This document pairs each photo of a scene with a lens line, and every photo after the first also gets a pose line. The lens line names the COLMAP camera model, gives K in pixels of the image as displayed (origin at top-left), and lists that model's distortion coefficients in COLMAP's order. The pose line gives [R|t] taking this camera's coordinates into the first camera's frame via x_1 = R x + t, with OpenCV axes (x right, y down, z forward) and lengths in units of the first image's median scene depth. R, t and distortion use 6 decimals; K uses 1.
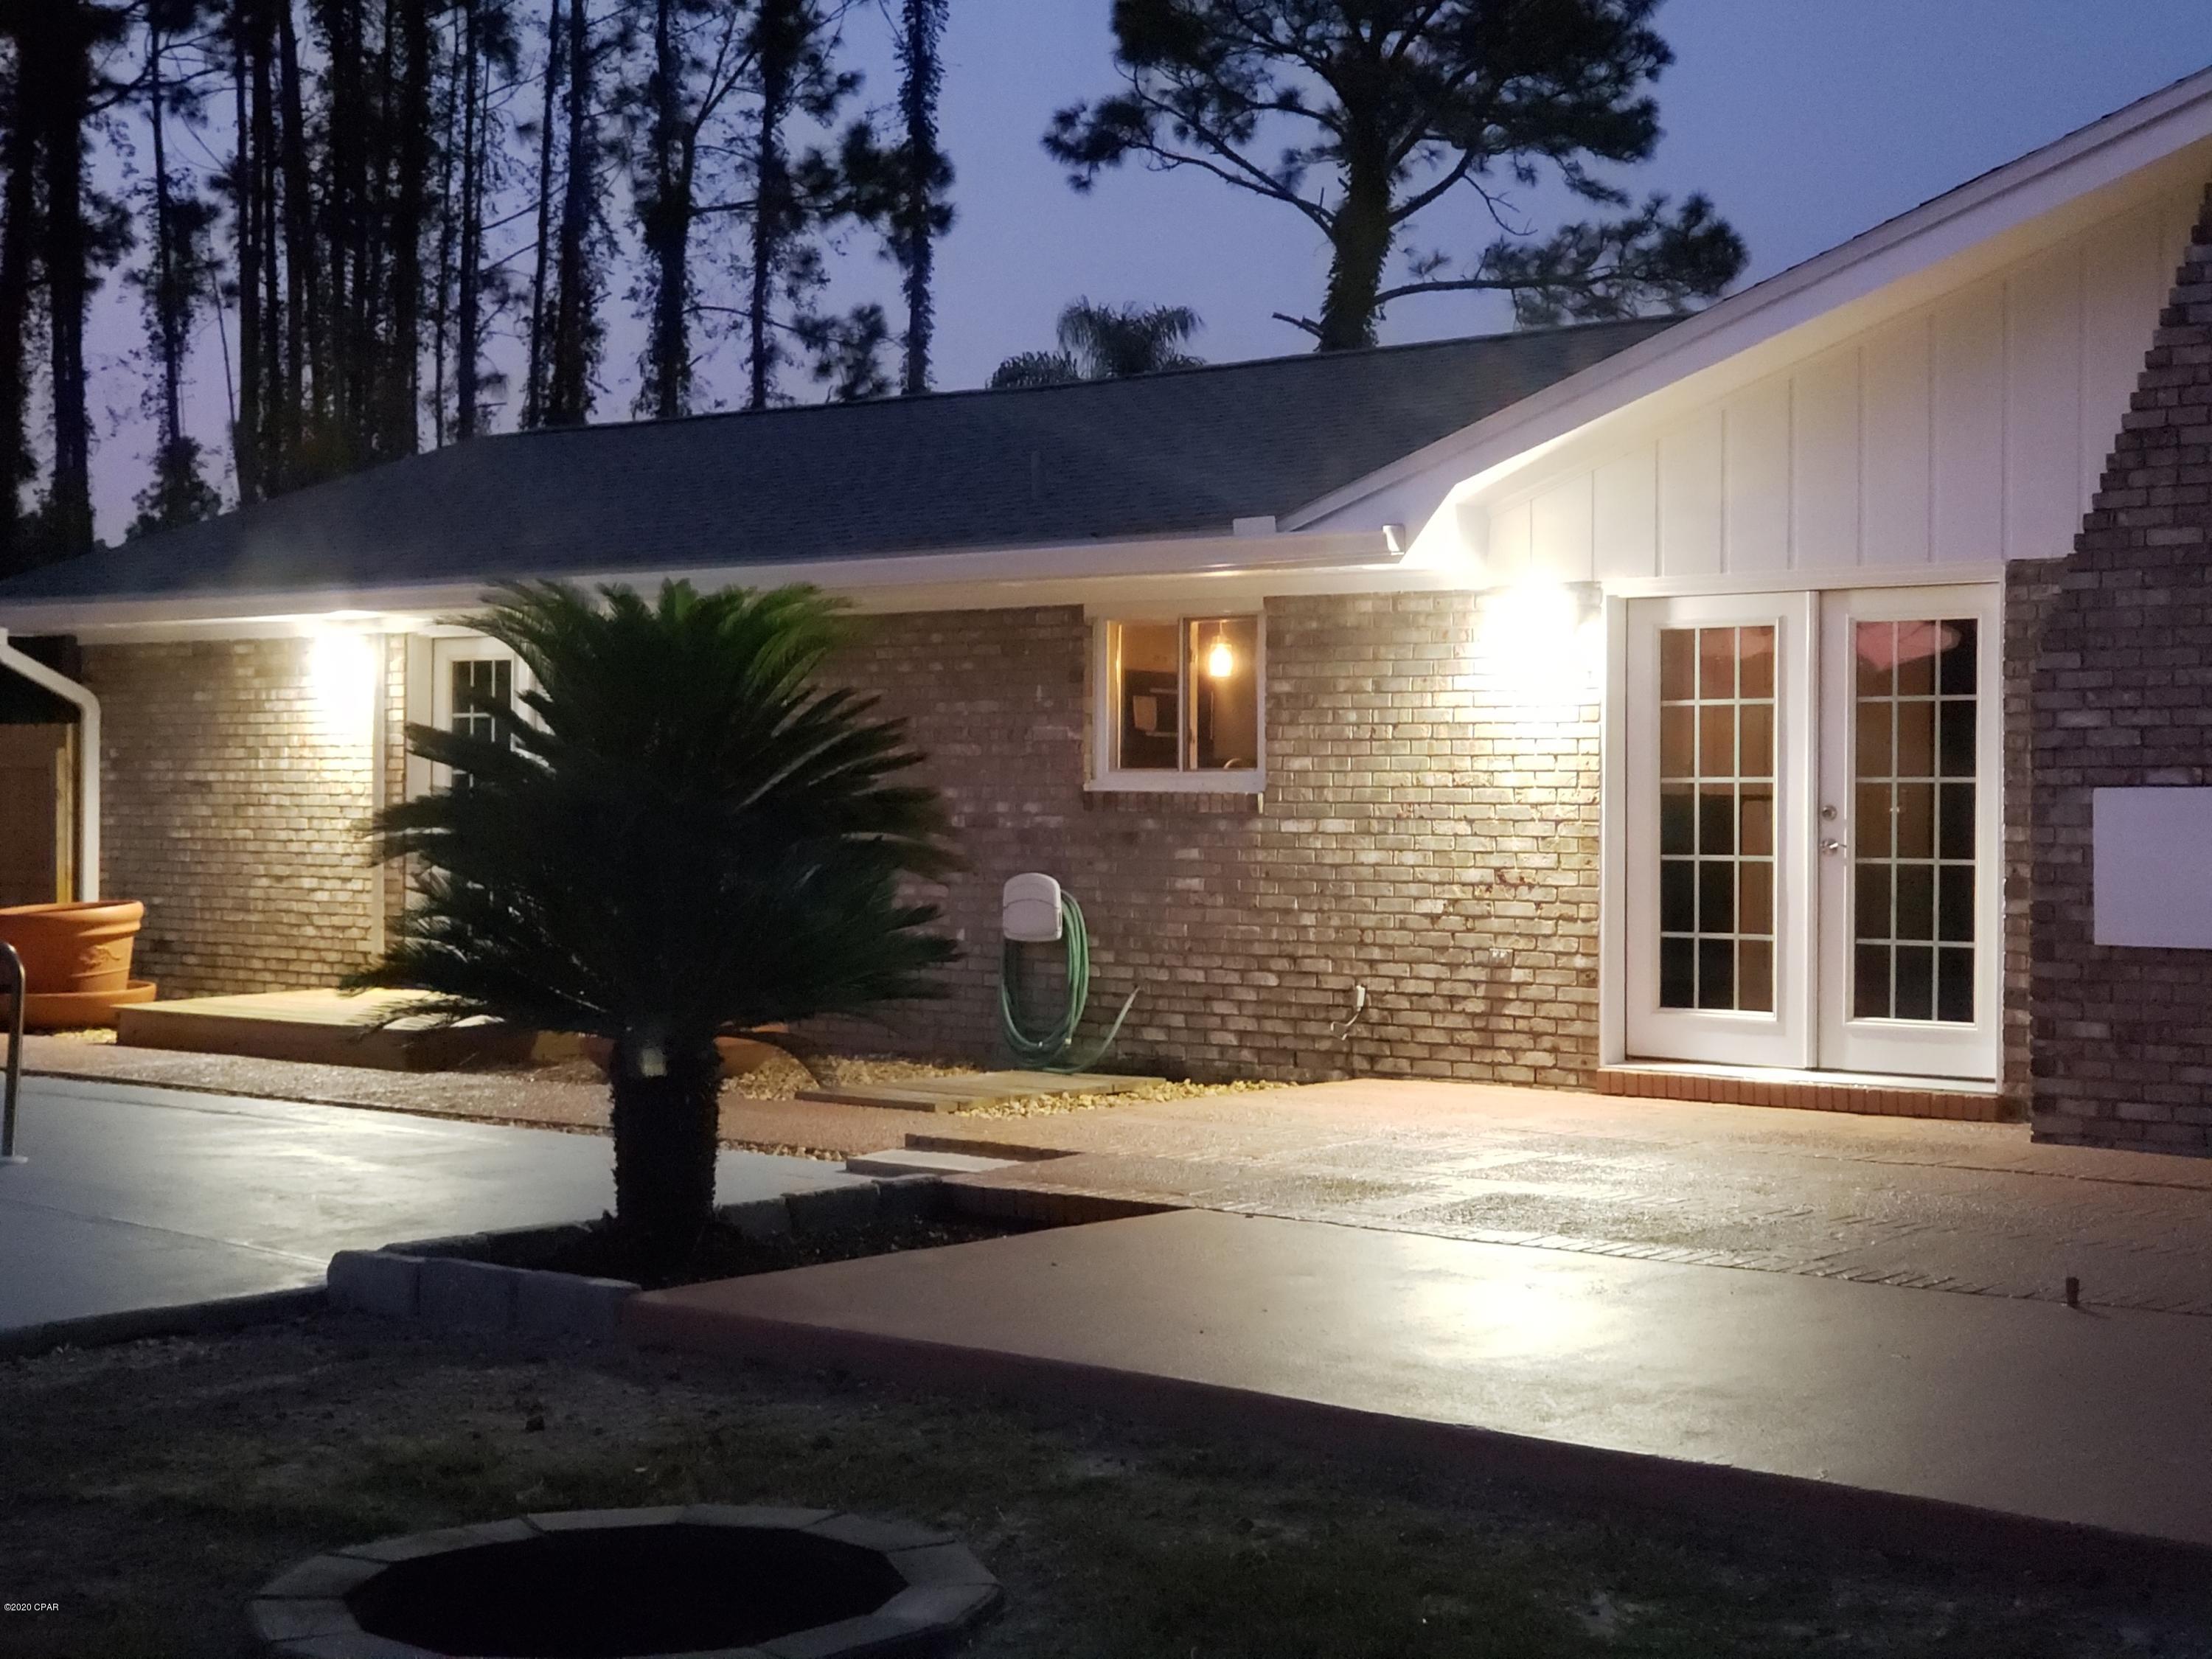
lens RADIAL K [[3323.6, 0, 1106.0], [0, 3323.6, 829.5], [0, 0, 1]] dist [0.033193, -0.050875]
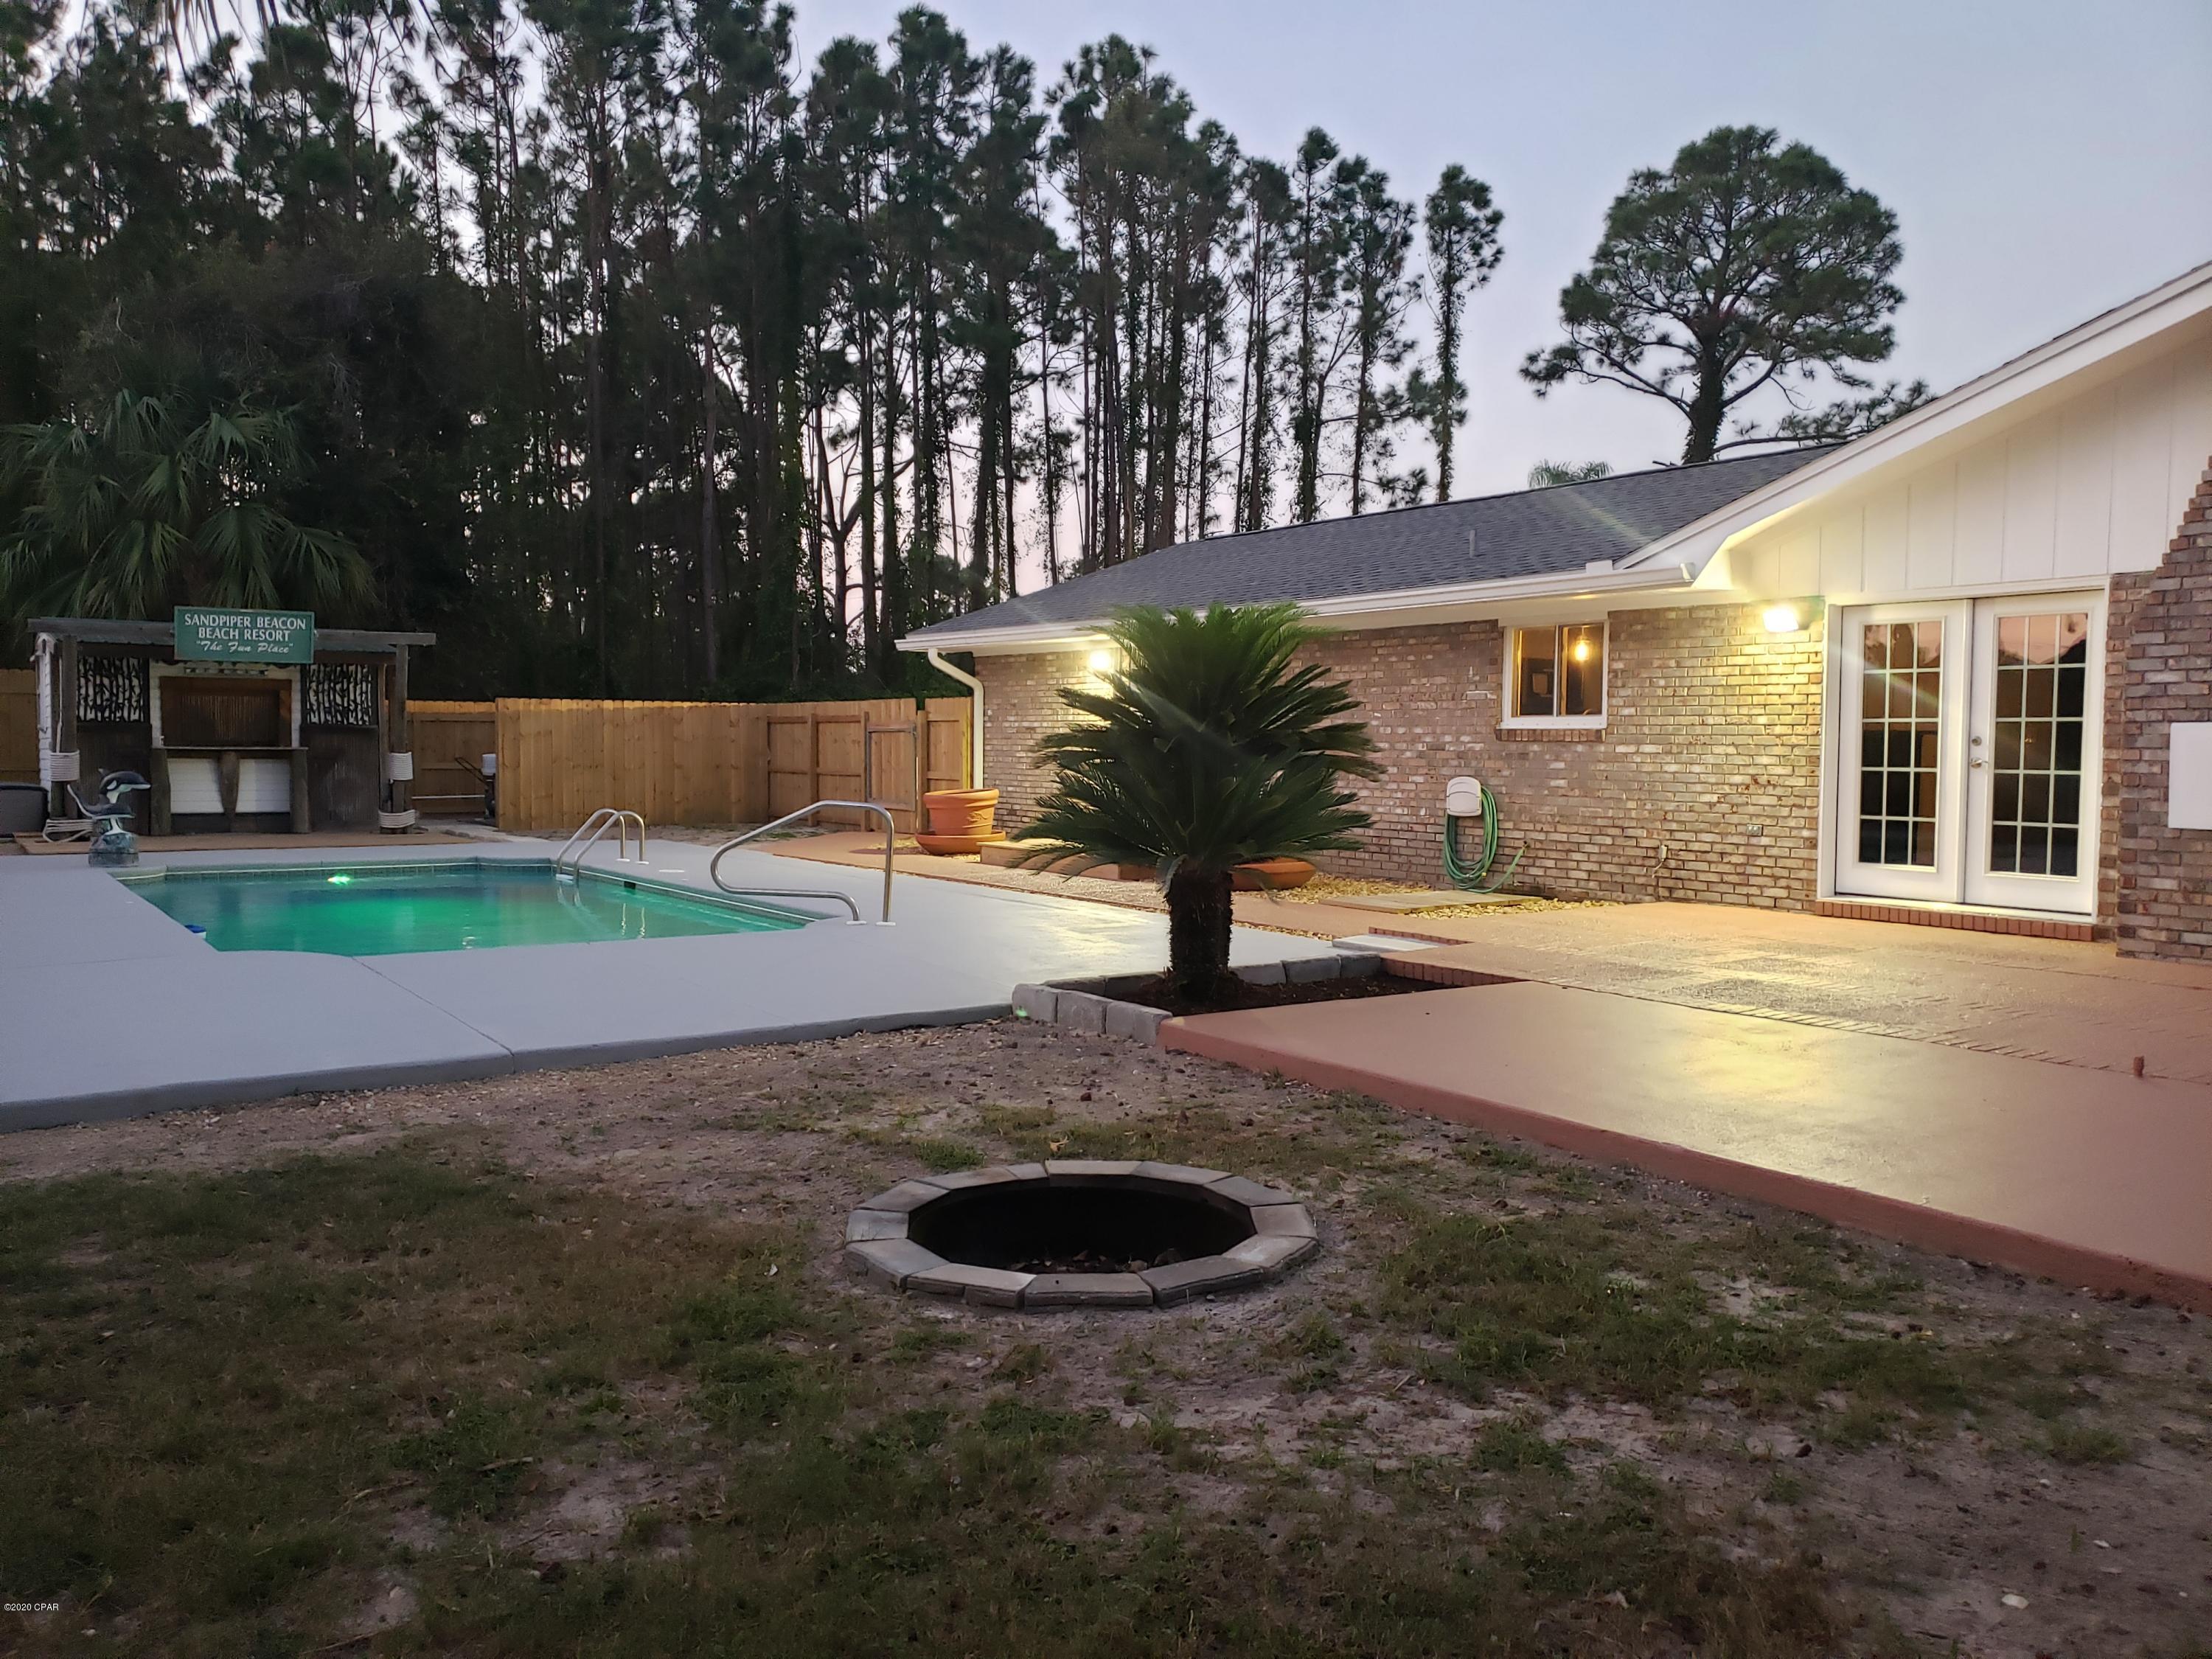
lens RADIAL K [[1699.5, 0, 1038.5], [0, 1699.5, 851.3], [0, 0, 1]] dist [-0.025236, 0.015885]
pose [[0.954107, 0.020089, -0.298791, 0.031473], [-0.003556, 0.998437, 0.055773, 0.003882], [0.299445, -0.052151, 0.952687, 0.101032]]
